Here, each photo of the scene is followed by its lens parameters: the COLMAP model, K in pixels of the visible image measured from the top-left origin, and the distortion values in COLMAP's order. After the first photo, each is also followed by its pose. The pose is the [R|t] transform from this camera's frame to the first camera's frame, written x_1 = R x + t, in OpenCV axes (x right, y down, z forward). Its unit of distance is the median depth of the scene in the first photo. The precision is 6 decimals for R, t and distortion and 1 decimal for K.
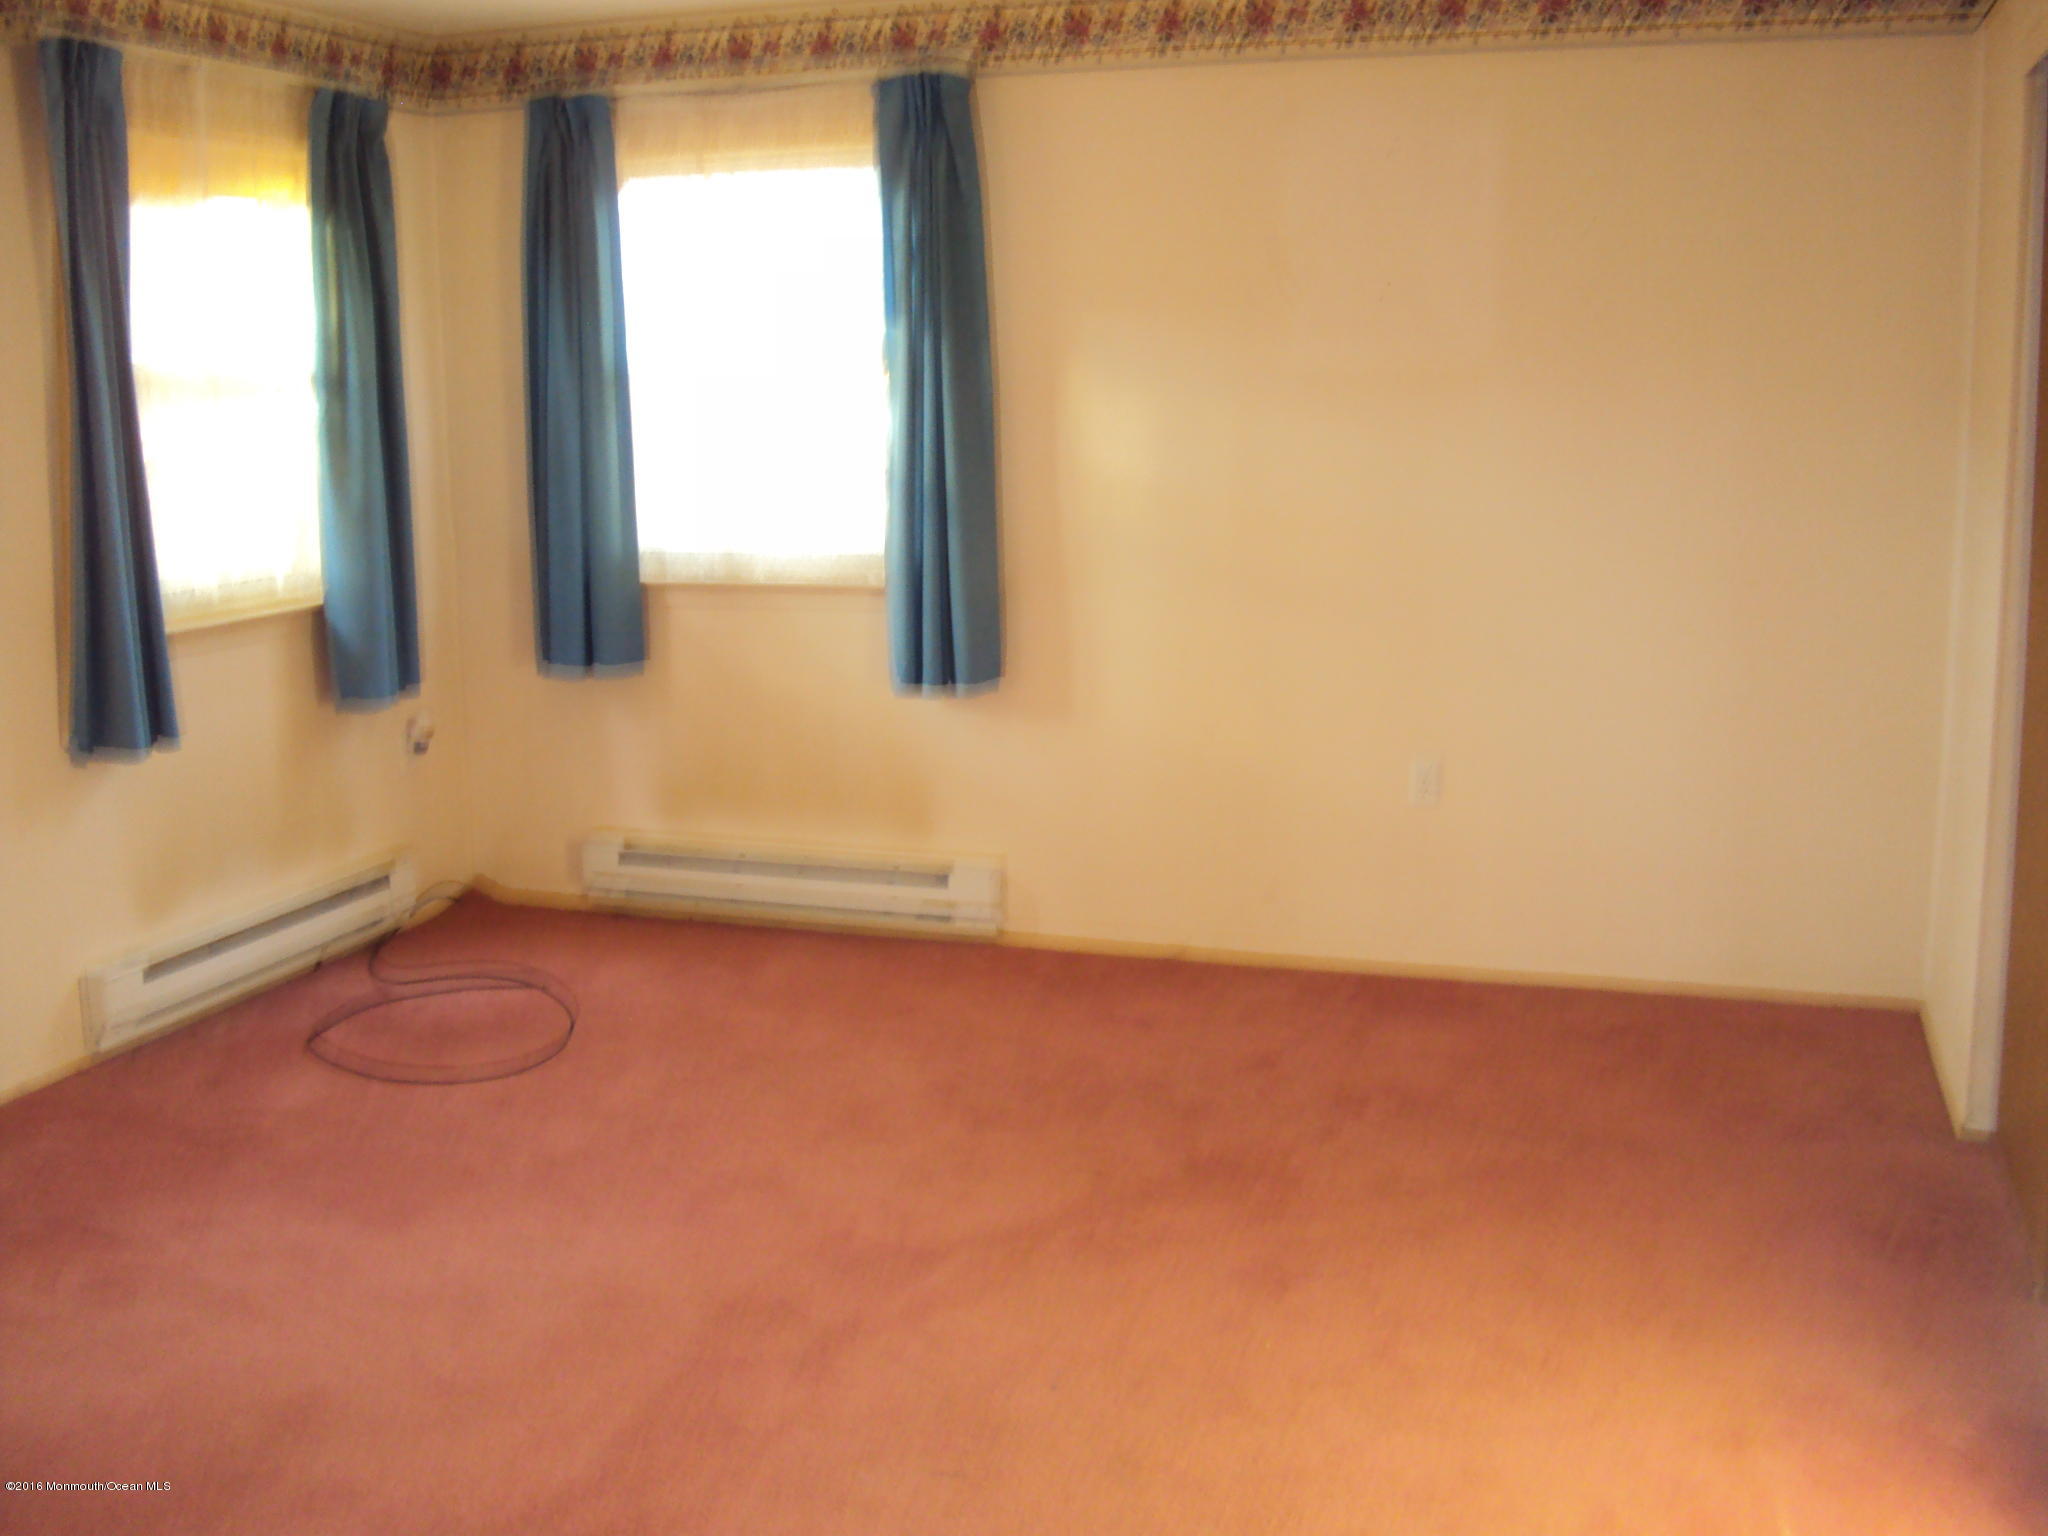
lens RADIAL K [[2145.7, 0, 1021.8], [0, 2145.7, 710.2], [0, 0, 1]] dist [-0.200284, 0.260933]
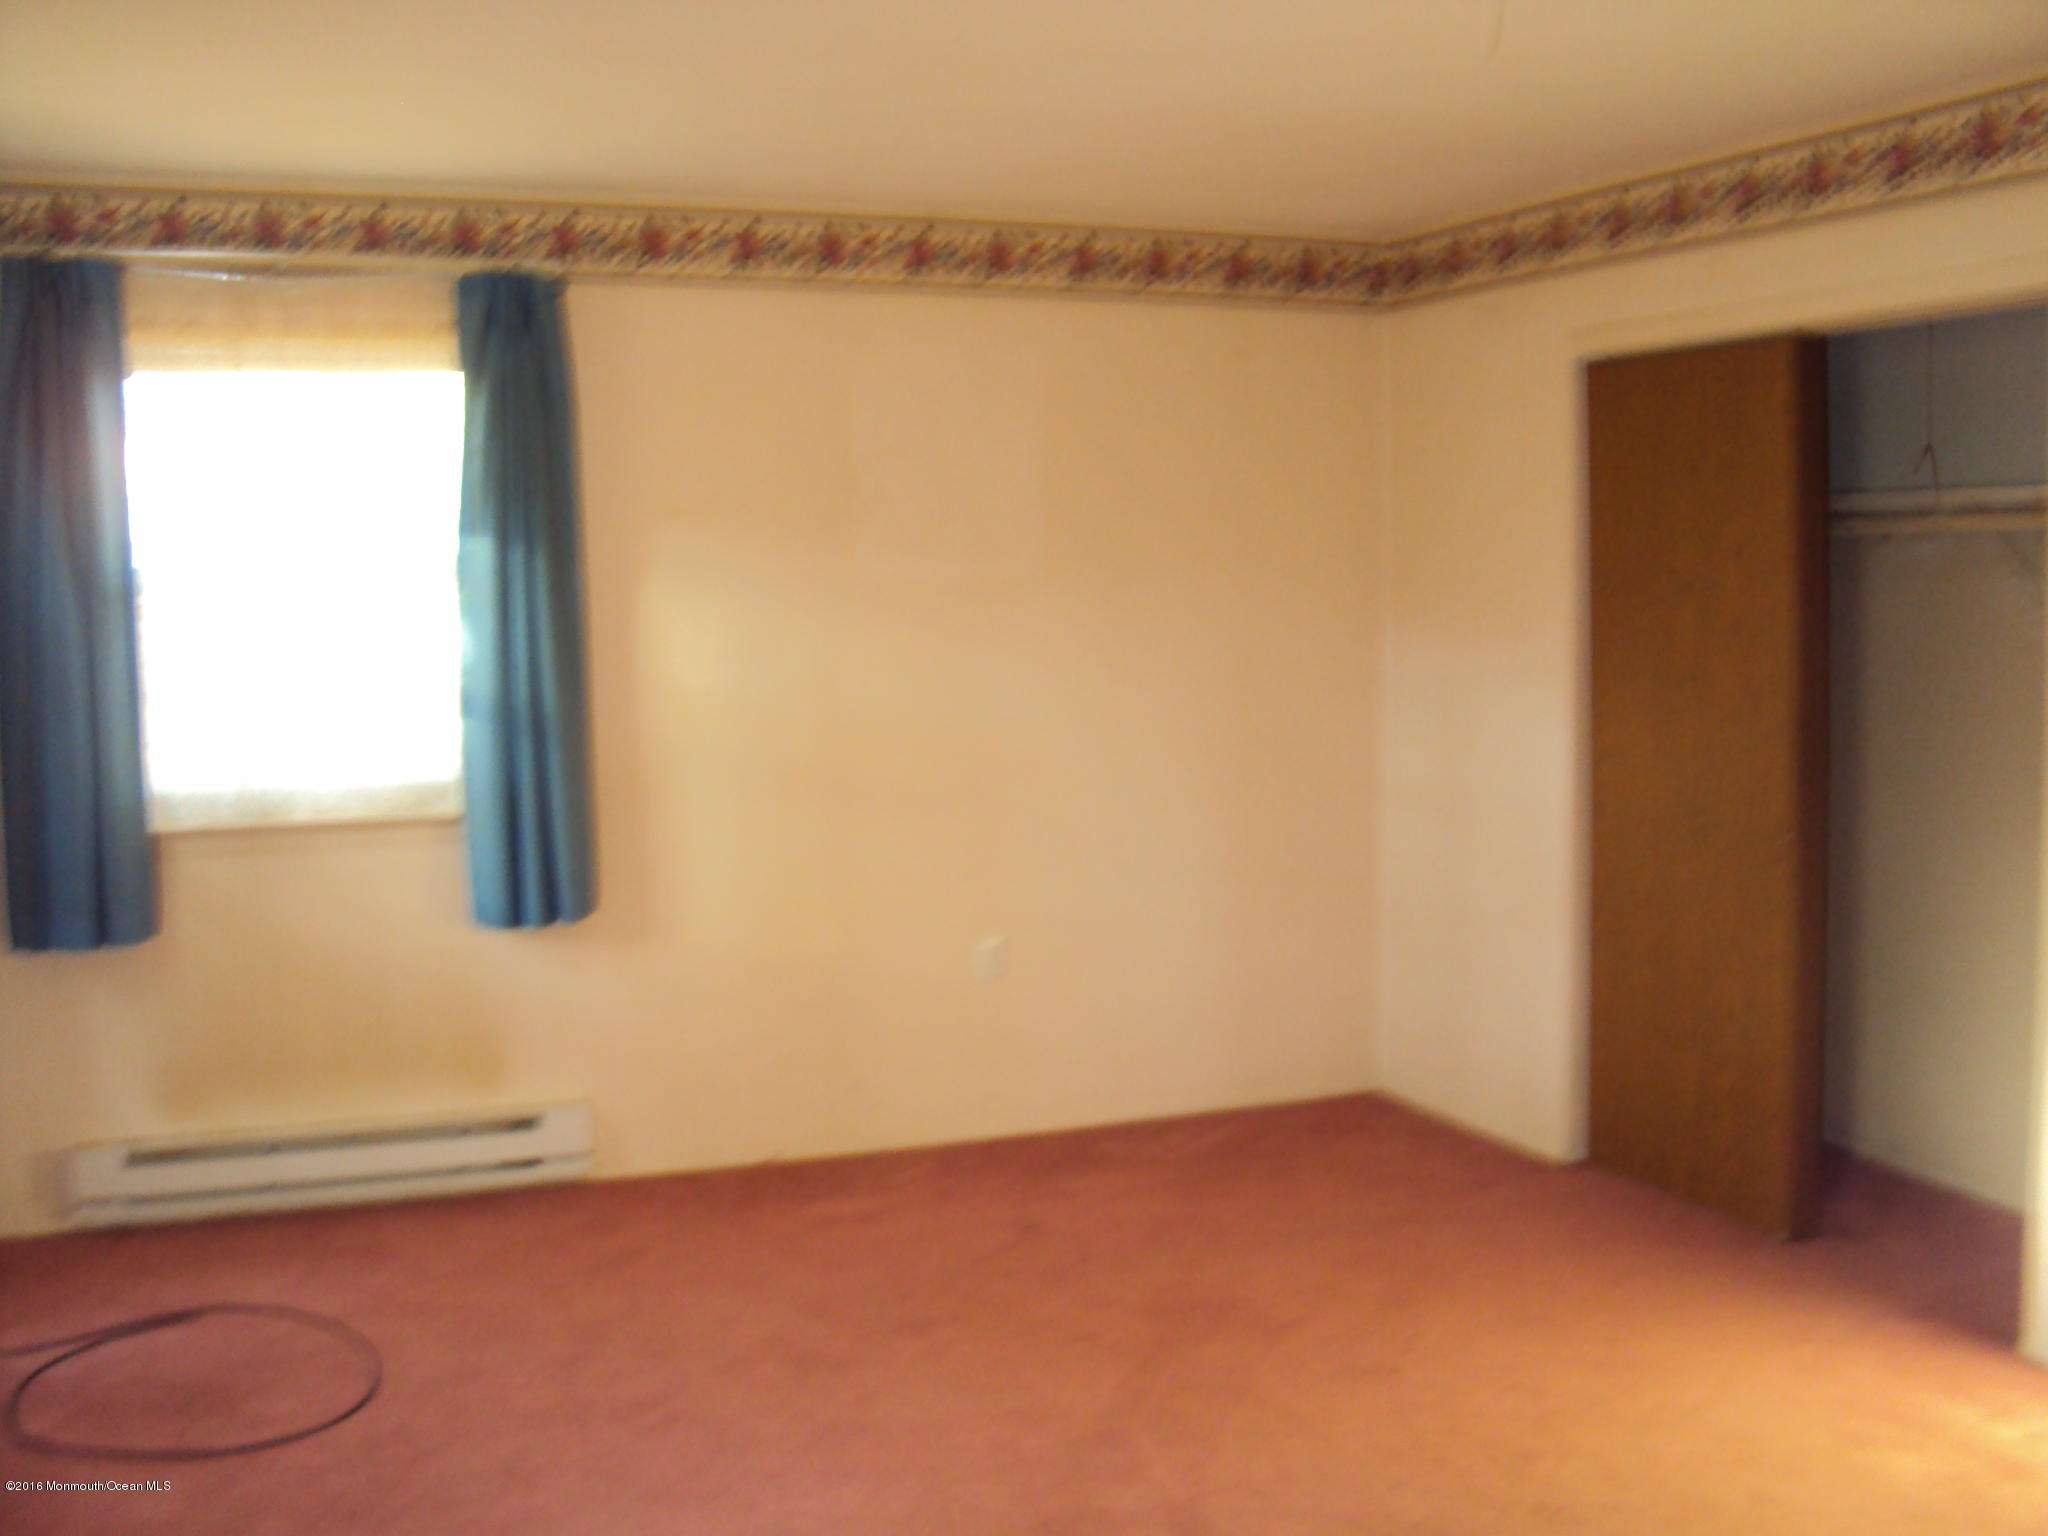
lens RADIAL K [[2145.7, 0, 1021.8], [0, 2145.7, 710.2], [0, 0, 1]] dist [-0.200284, 0.260933]
pose [[0.738997, -0.028557, 0.673103, -0.497101], [0.105619, 0.991658, -0.073887, -0.010805], [-0.665378, 0.125694, 0.735849, 0.157687]]
